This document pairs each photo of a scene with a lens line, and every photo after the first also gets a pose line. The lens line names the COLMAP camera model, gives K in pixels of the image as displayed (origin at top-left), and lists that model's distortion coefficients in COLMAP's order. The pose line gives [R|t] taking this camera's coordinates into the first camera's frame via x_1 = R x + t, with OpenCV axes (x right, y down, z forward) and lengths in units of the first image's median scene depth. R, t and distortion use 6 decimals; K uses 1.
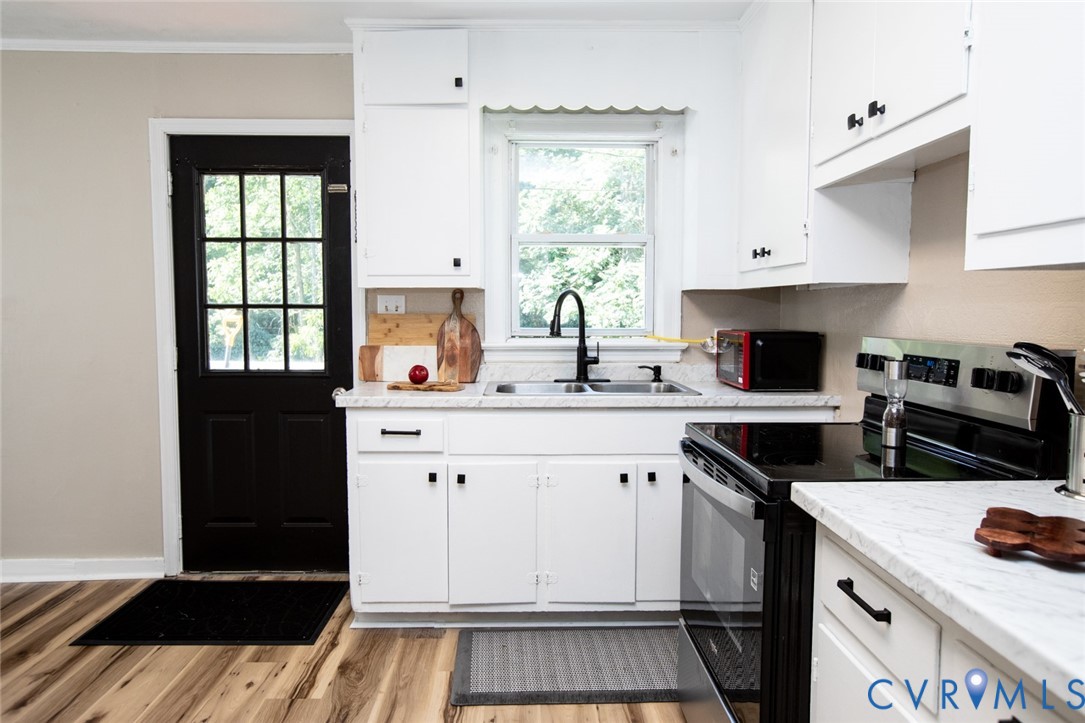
lens RADIAL K [[712.4, 0, 542.5], [0, 712.4, 361.5], [0, 0, 1]] dist [-0.041230, 0.041713]
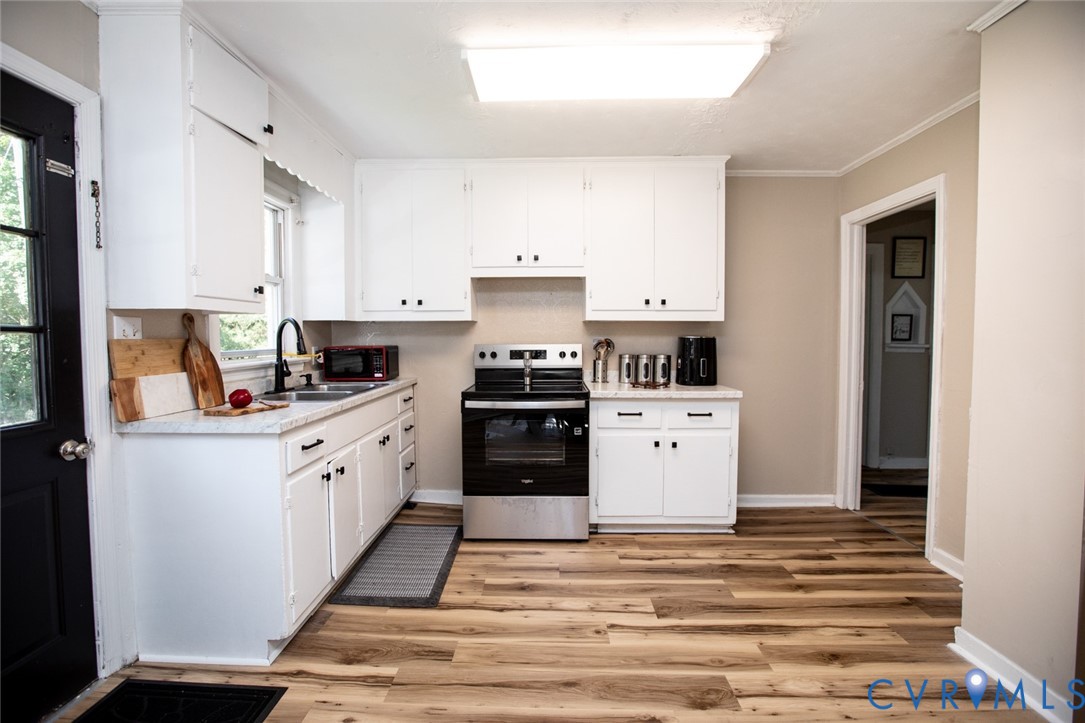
lens RADIAL K [[495.3, 0, 537.5], [0, 495.3, 358.6], [0, 0, 1]] dist [-0.058697, 0.026565]
pose [[0.048022, -0.049287, 0.997630, -0.824430], [0.079959, 0.995766, 0.045346, -0.034264], [-0.995641, 0.077592, 0.051760, 0.535051]]
